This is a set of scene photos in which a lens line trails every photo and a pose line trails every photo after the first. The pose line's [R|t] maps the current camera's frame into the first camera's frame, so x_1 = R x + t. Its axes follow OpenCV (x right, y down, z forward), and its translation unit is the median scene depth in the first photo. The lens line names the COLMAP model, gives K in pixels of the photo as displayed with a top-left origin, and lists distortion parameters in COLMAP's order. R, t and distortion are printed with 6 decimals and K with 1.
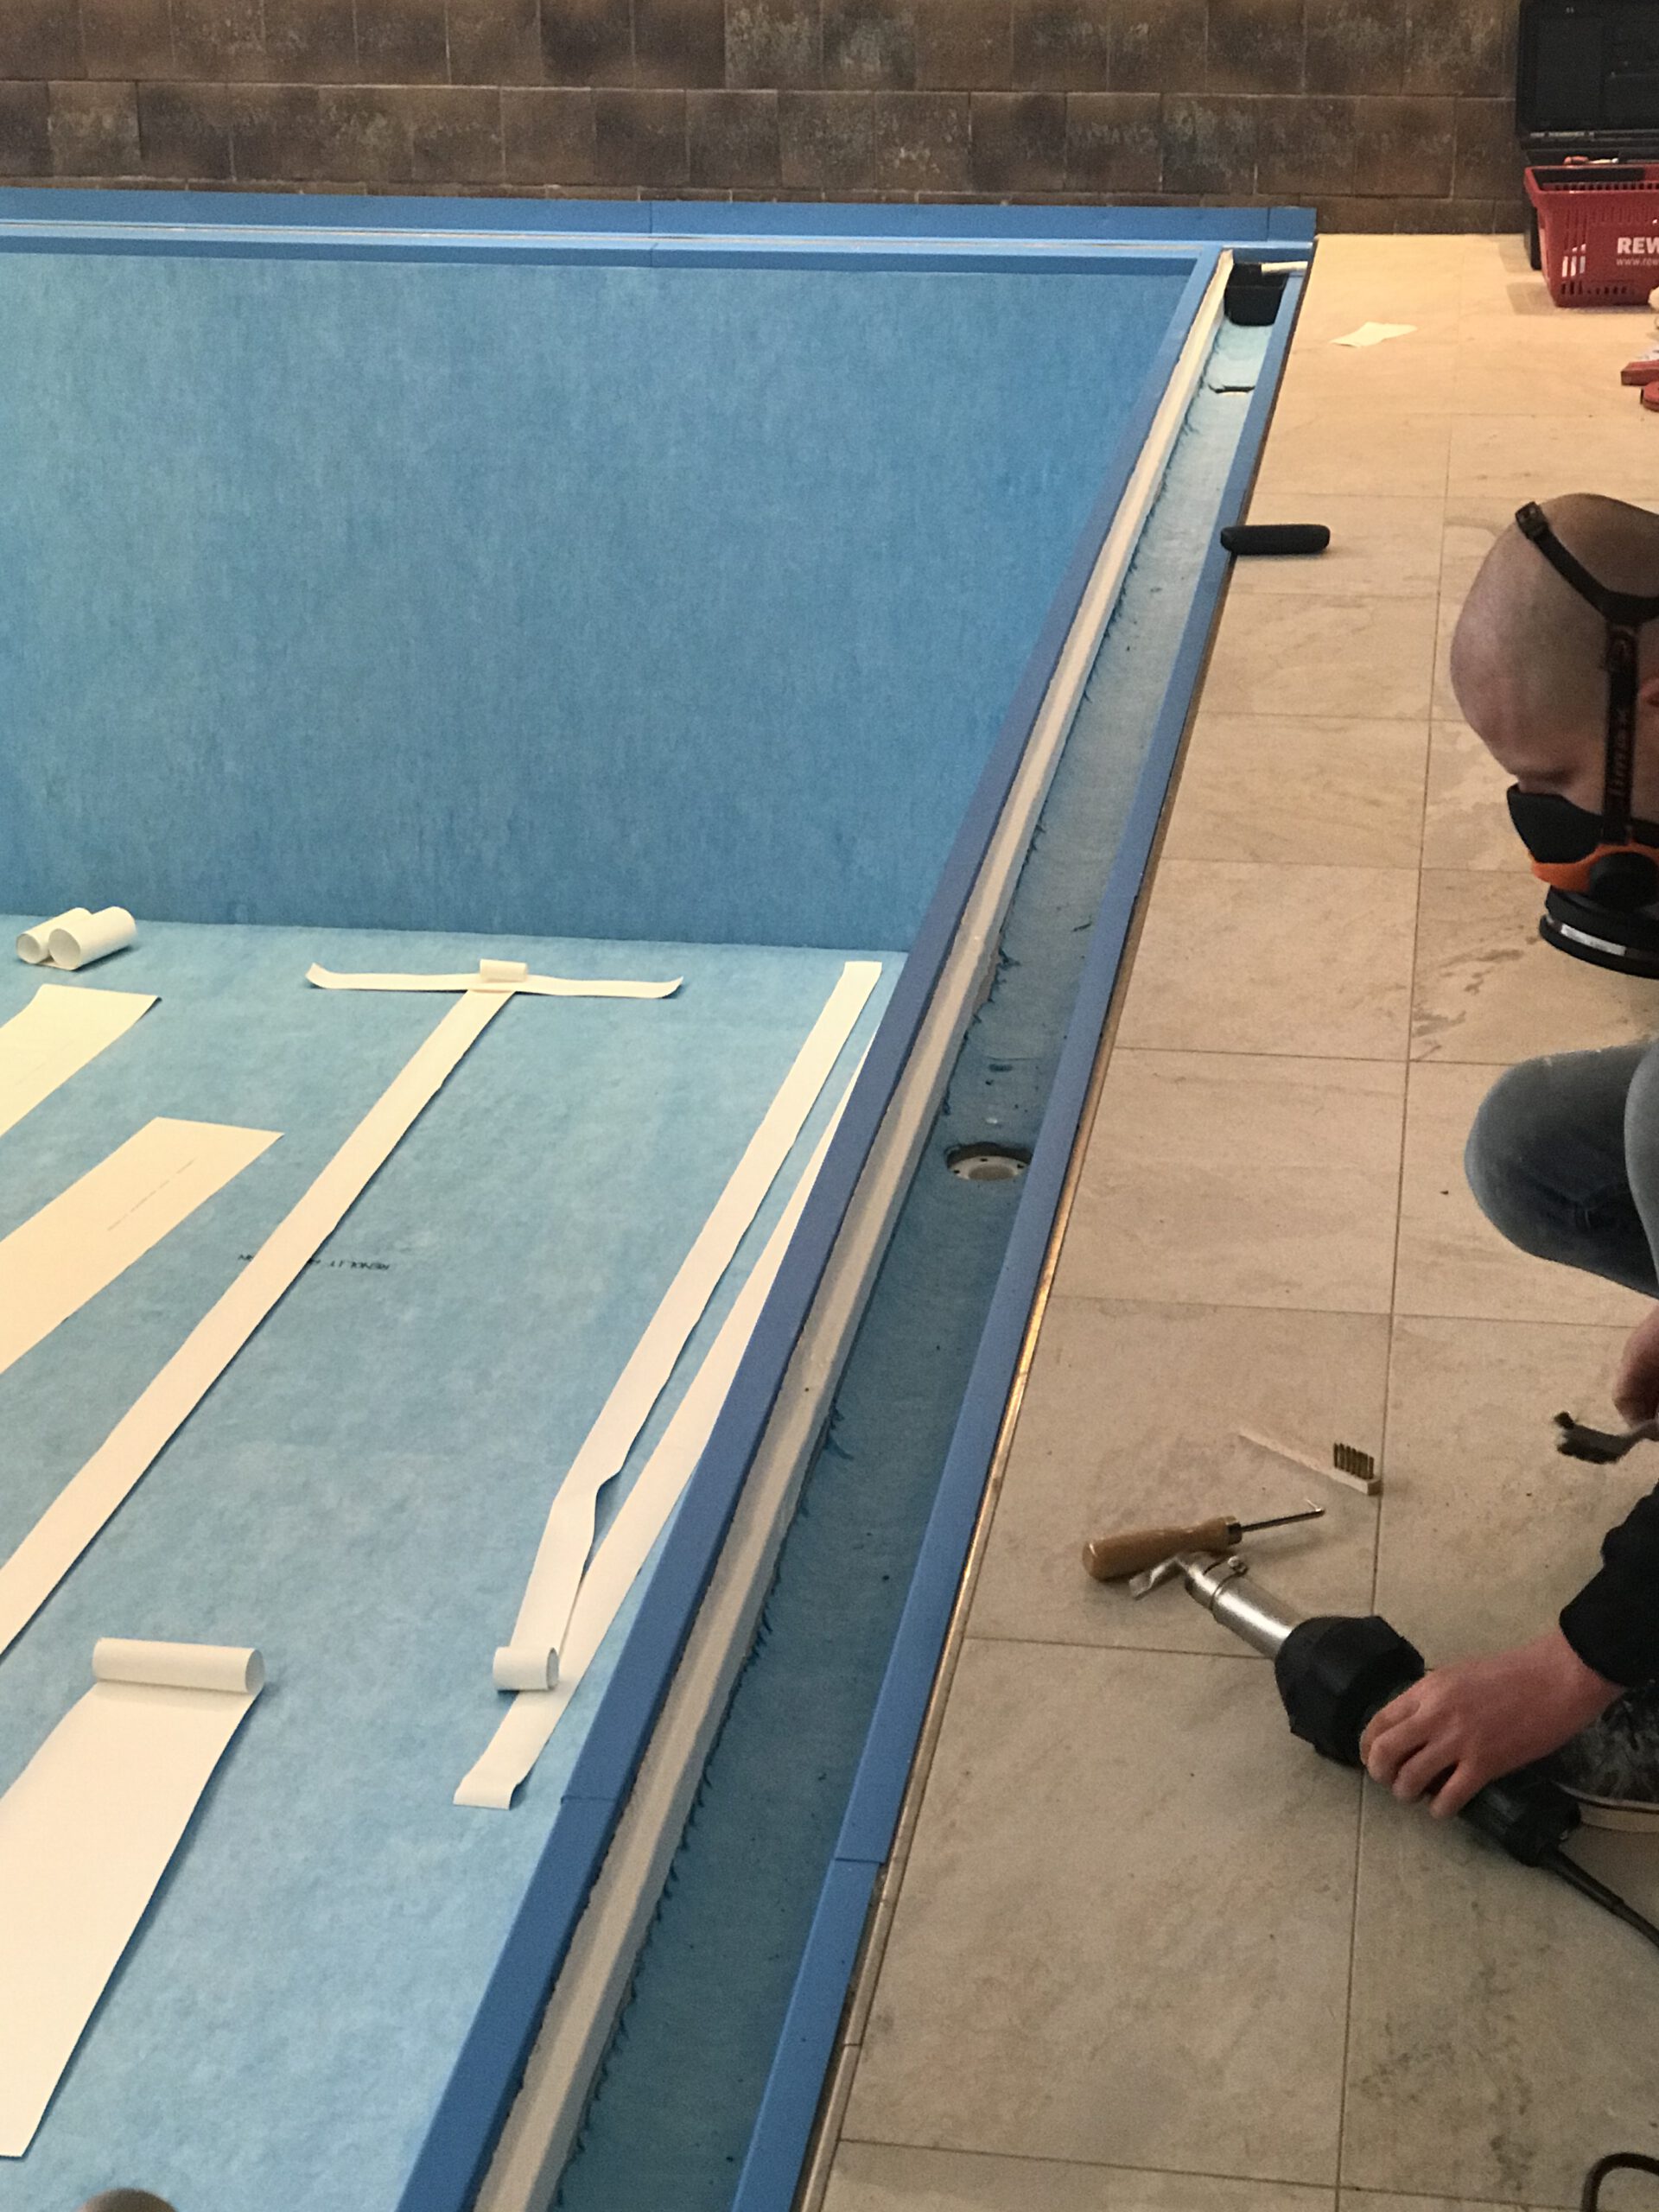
lens RADIAL K [[3919.8, 0, 829.5], [0, 3919.8, 1106.0], [0, 0, 1]] dist [0.020097, 0.357205]
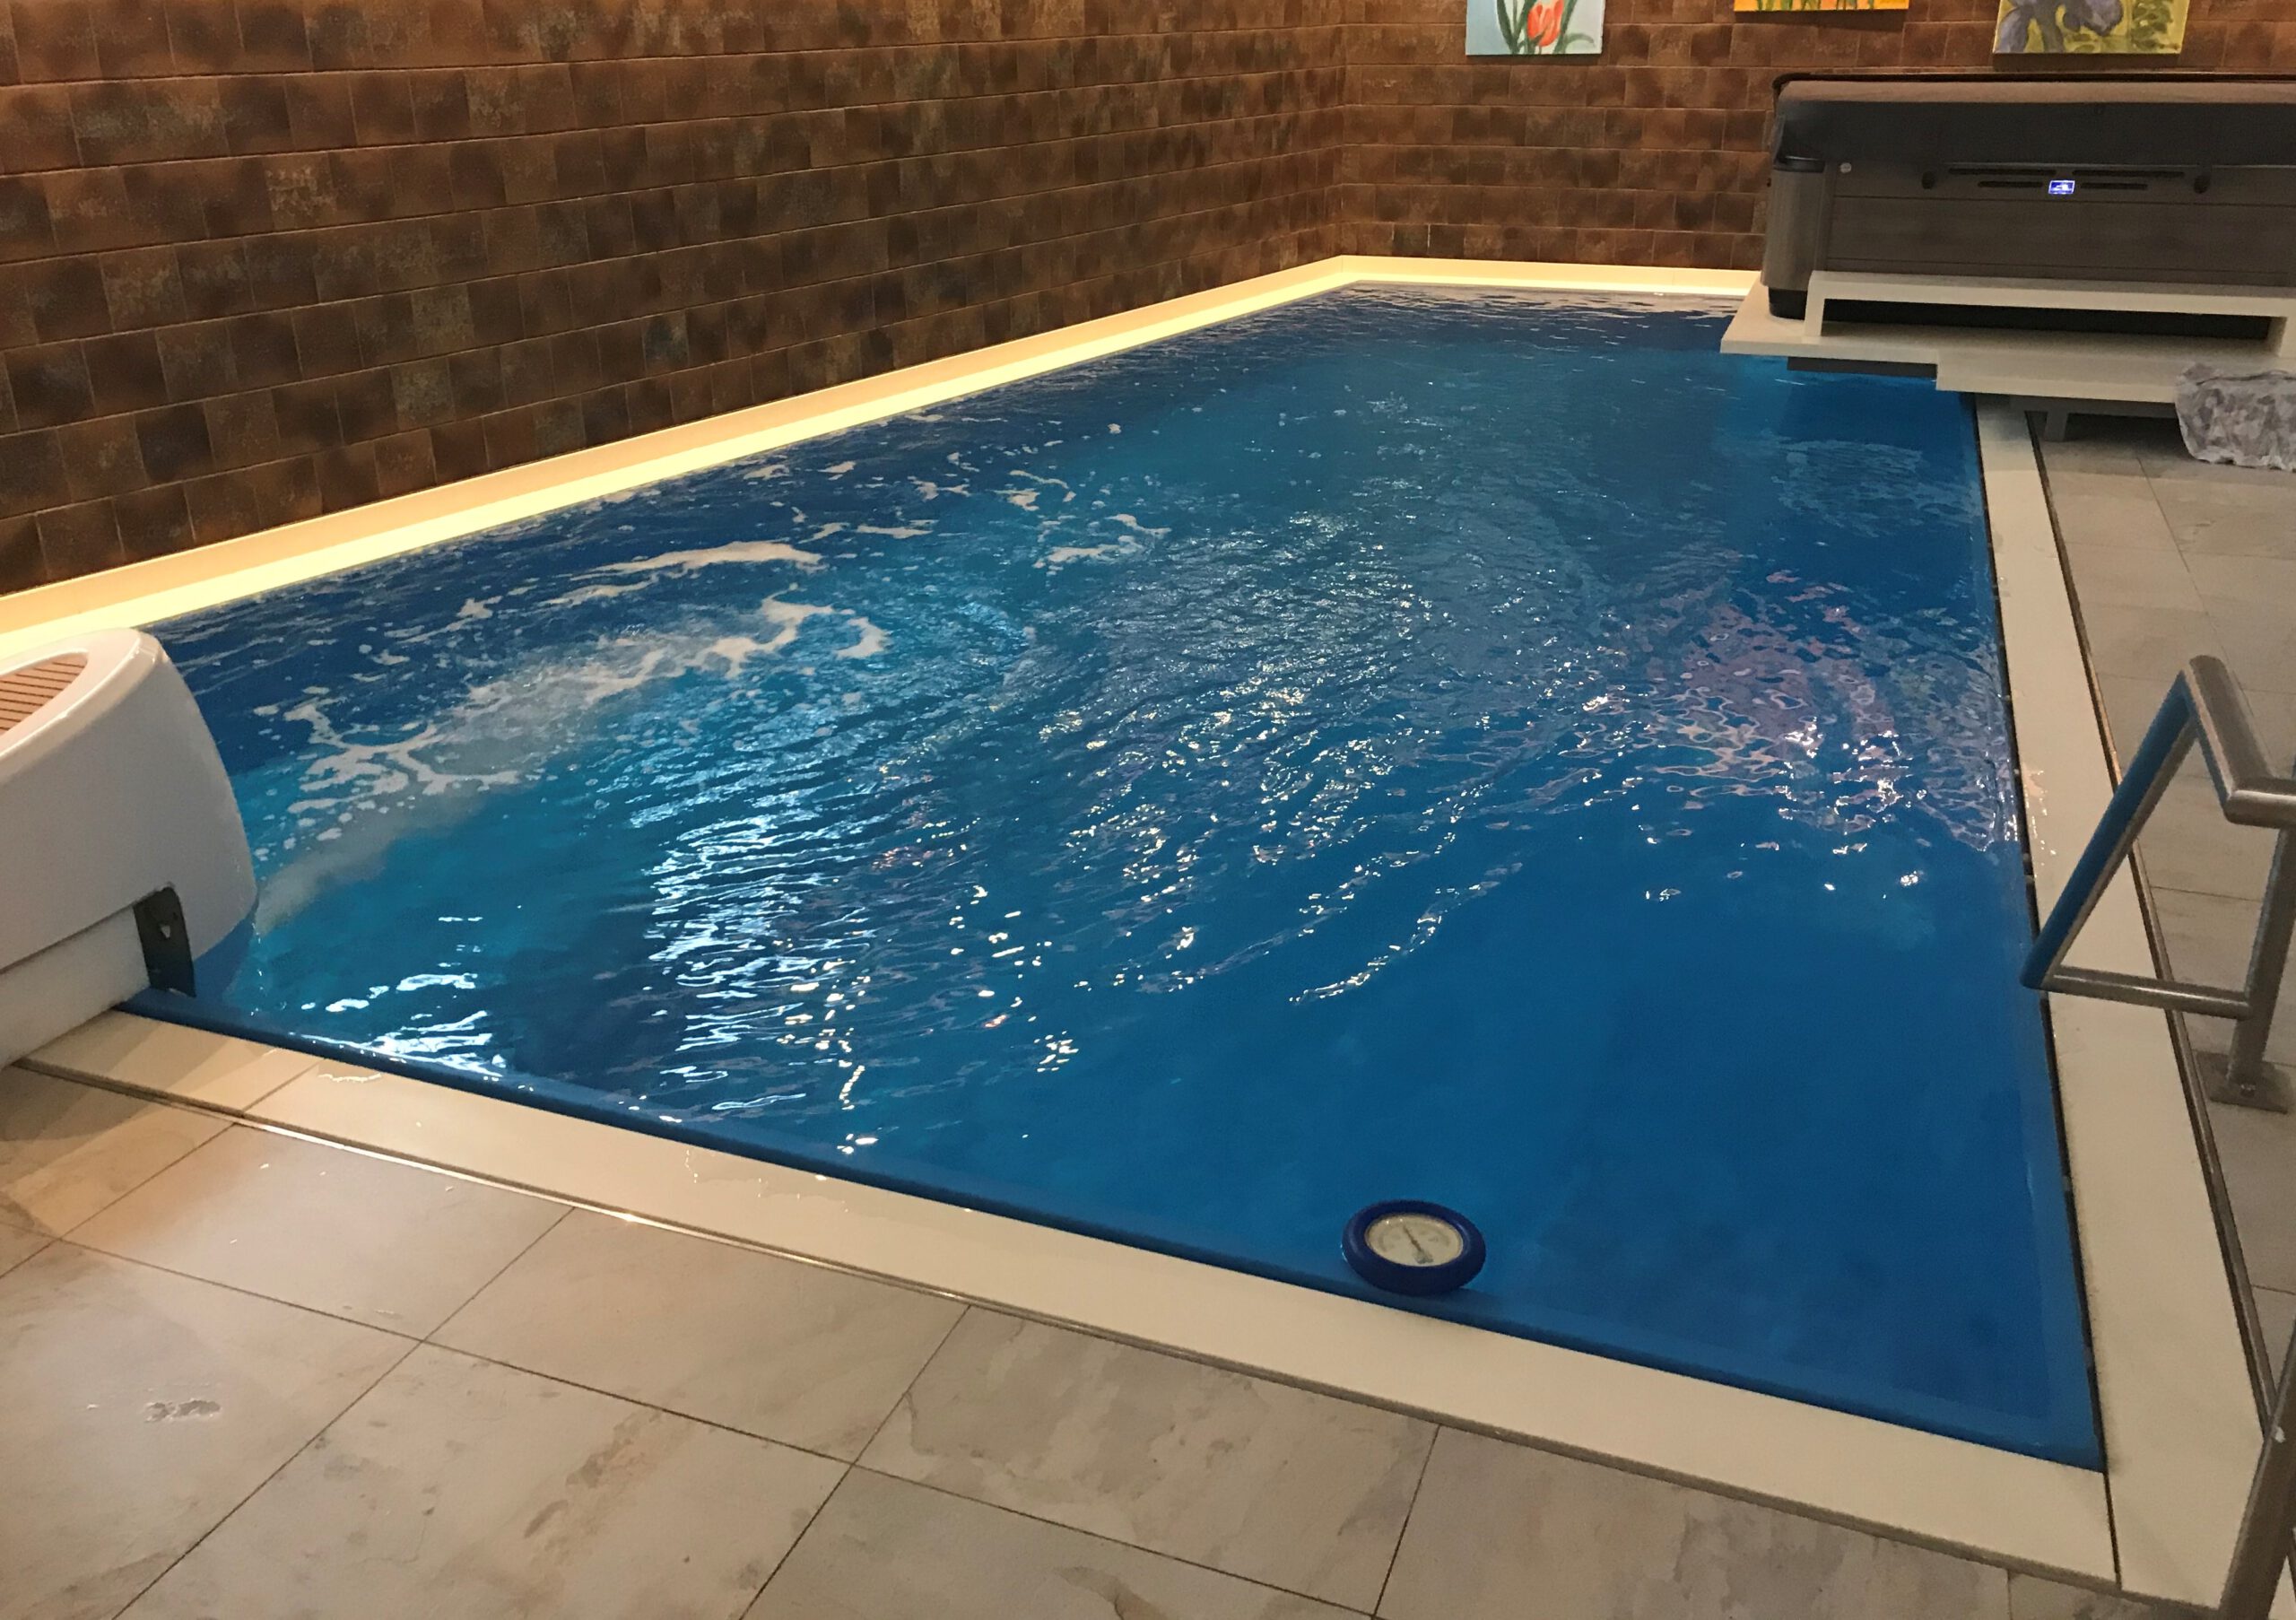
lens RADIAL K [[1928.8, 0, 1144.0], [0, 1928.8, 728.7], [0, 0, 1]] dist [0.006412, 0.015721]
pose [[0.980581, 0.073053, -0.181999, -0.157600], [-0.075956, 0.997070, -0.009021, 0.089346], [0.180807, 0.022670, 0.983257, -0.246235]]
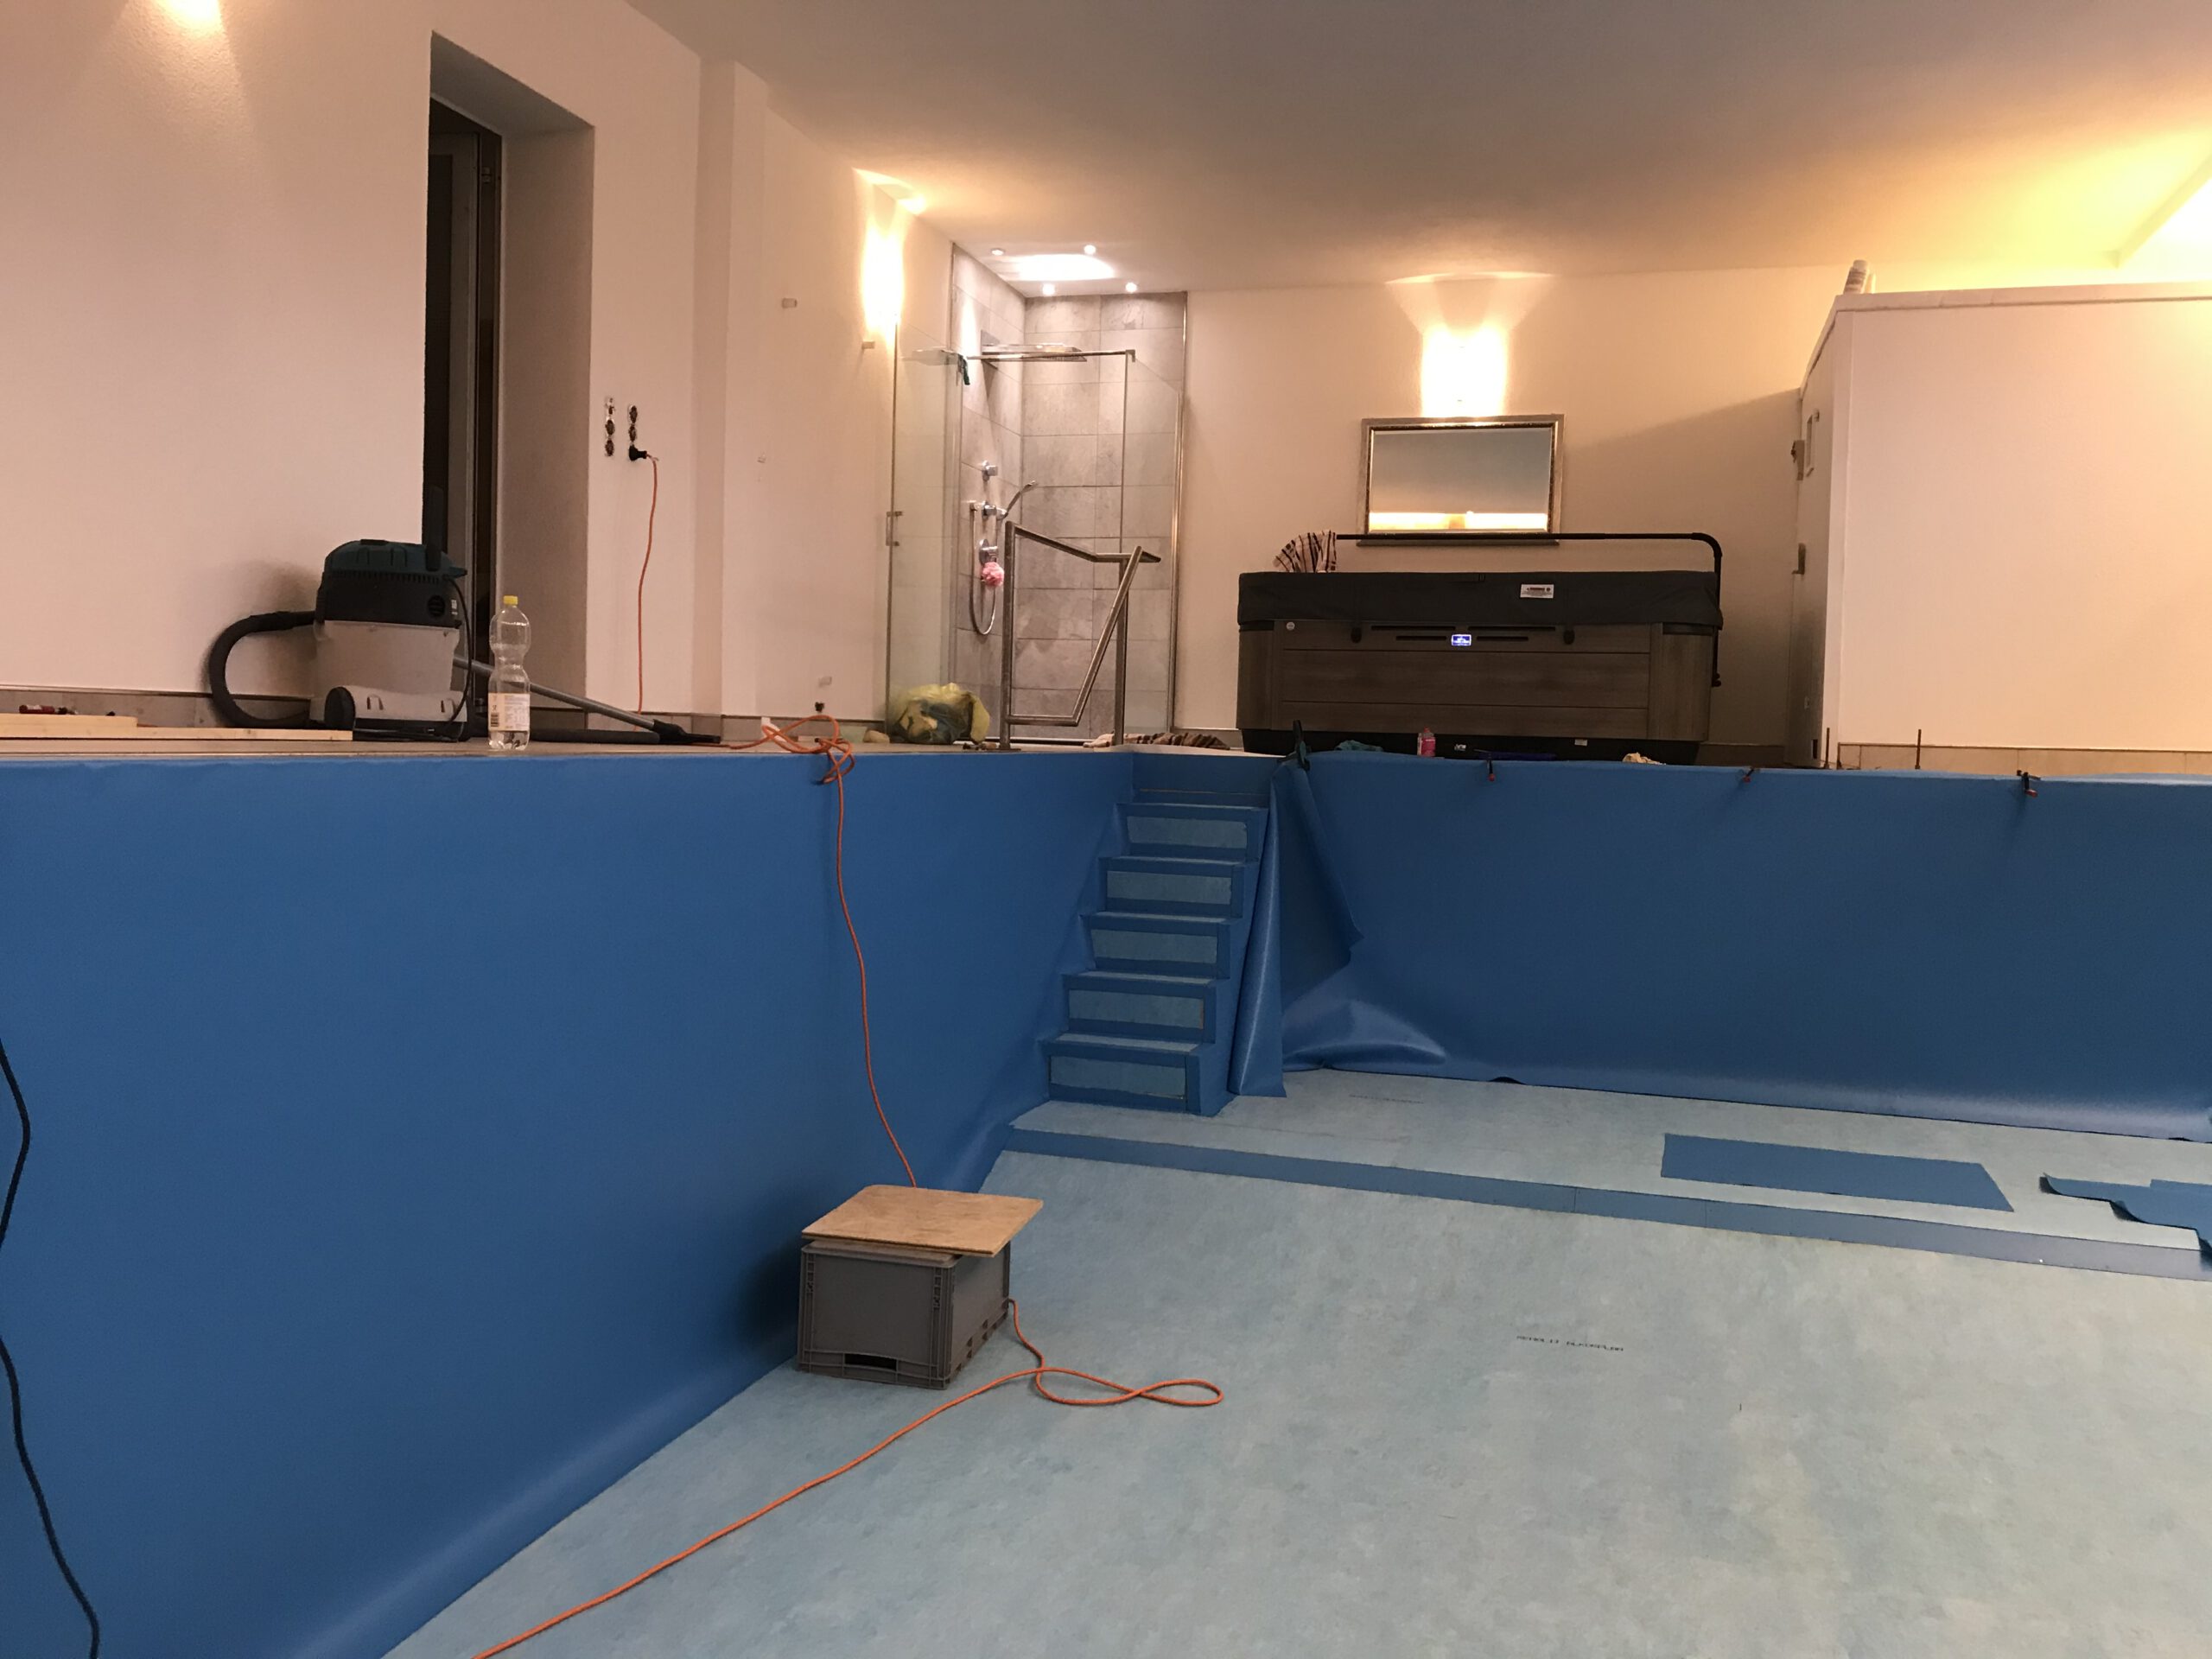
lens RADIAL K [[1820.9, 0, 1106.0], [0, 1820.9, 829.5], [0, 0, 1]] dist [-0.007388, -0.000995]
pose [[-0.992349, -0.027007, 0.120472, -0.177240], [0.026197, 0.907500, 0.419235, -0.204372], [-0.120651, 0.419184, -0.899849, 0.963869]]
